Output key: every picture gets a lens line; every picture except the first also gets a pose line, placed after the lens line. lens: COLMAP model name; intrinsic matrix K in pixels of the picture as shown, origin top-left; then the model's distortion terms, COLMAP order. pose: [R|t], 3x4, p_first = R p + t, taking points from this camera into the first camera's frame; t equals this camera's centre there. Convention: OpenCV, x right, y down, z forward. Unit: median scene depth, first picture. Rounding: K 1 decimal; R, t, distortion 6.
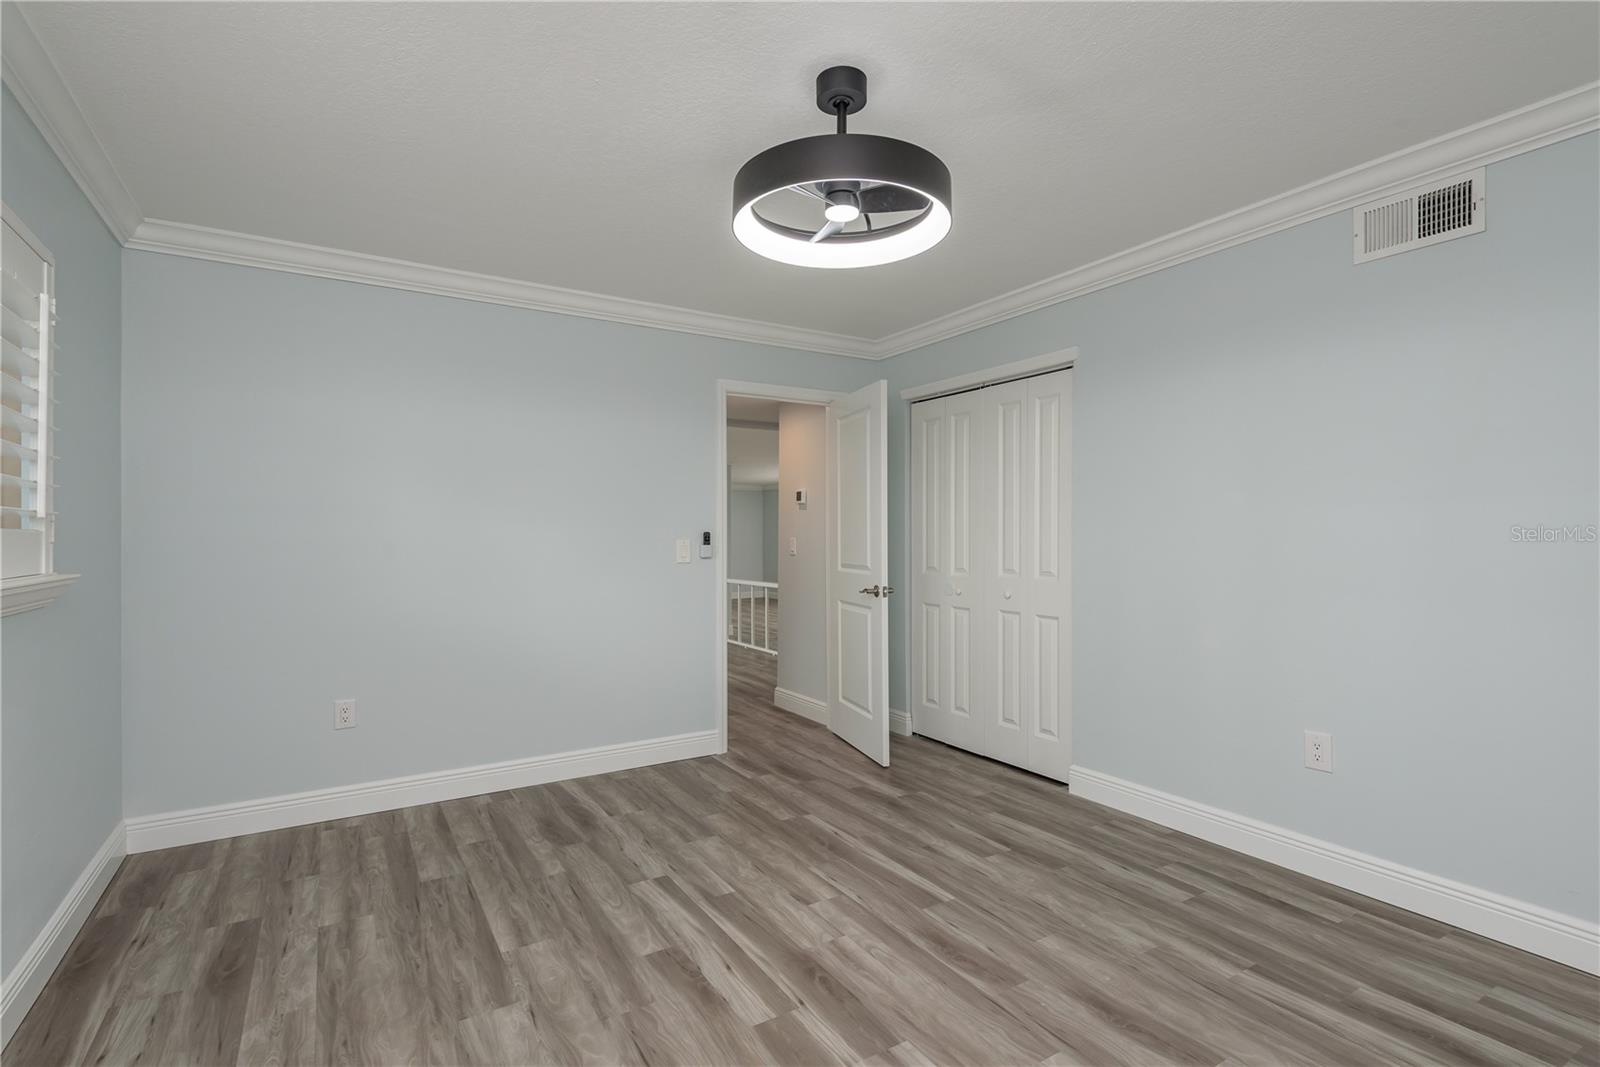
lens RADIAL K [[749.1, 0, 800.0], [0, 749.1, 533.5], [0, 0, 1]] dist [0.001056, 0.000131]
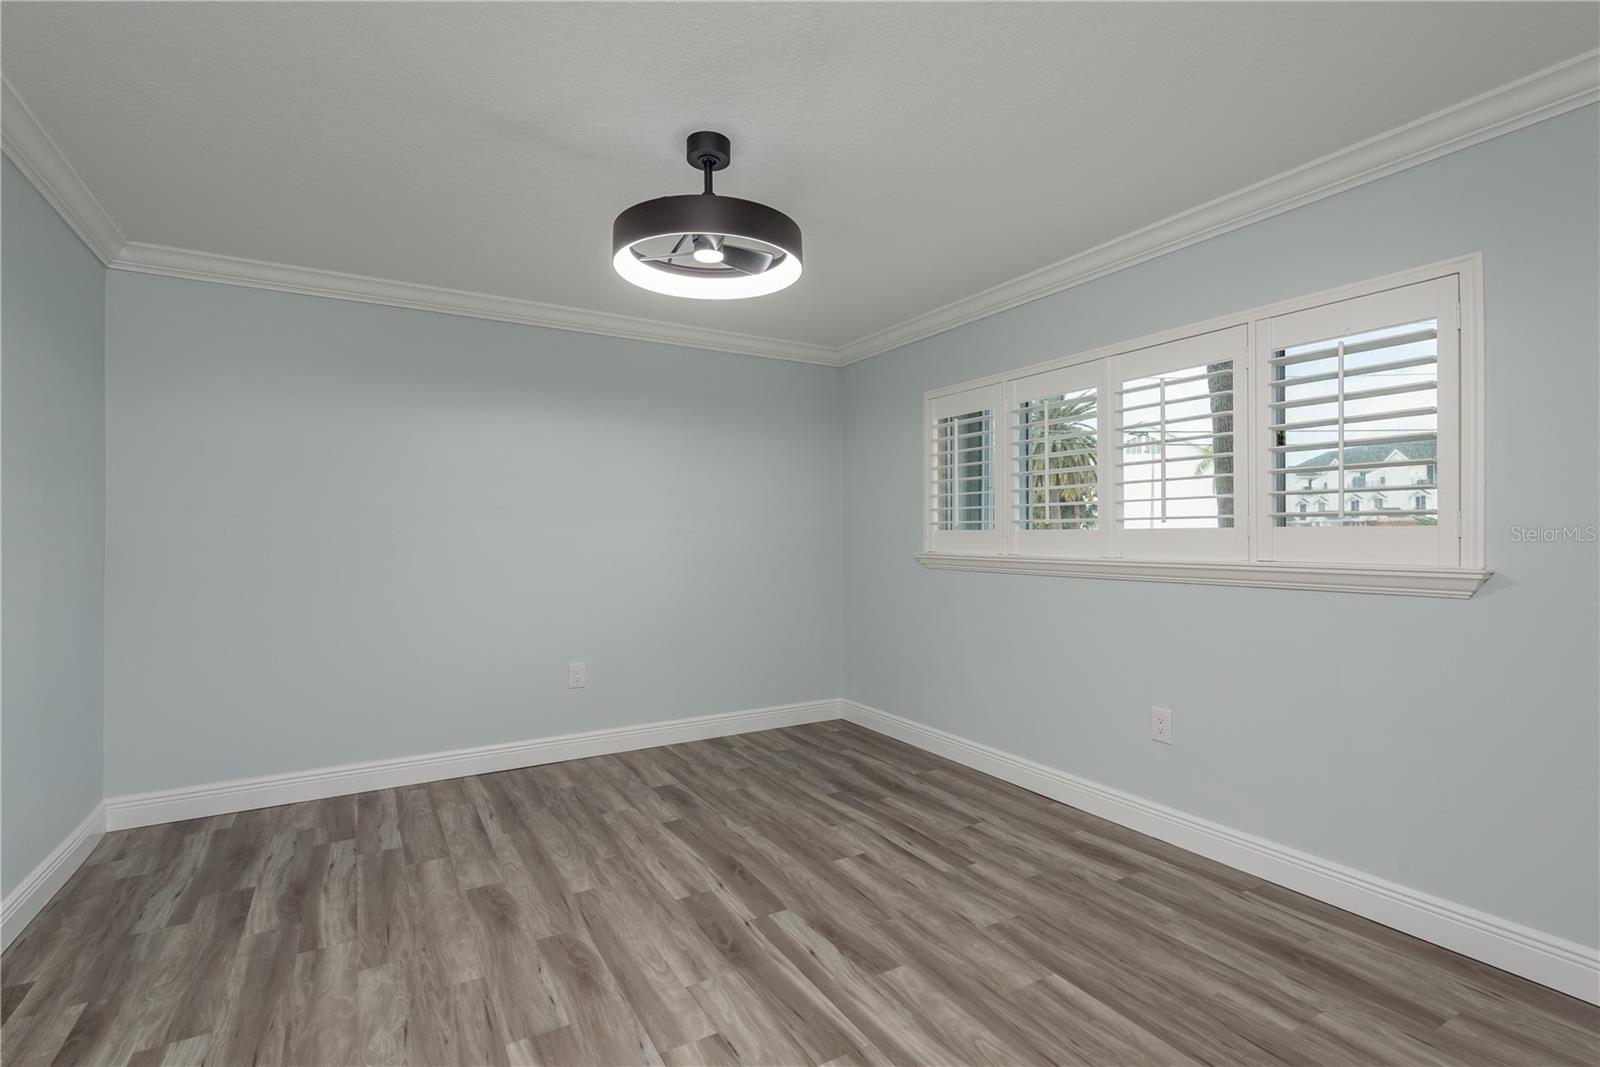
lens RADIAL K [[749.1, 0, 800.0], [0, 749.1, 533.5], [0, 0, 1]] dist [0.001056, 0.000131]
pose [[-0.999654, 0.004697, 0.025896, -0.104431], [0.004528, 0.999968, -0.006590, 0.009215], [-0.025926, -0.006470, -0.999643, 1.969454]]
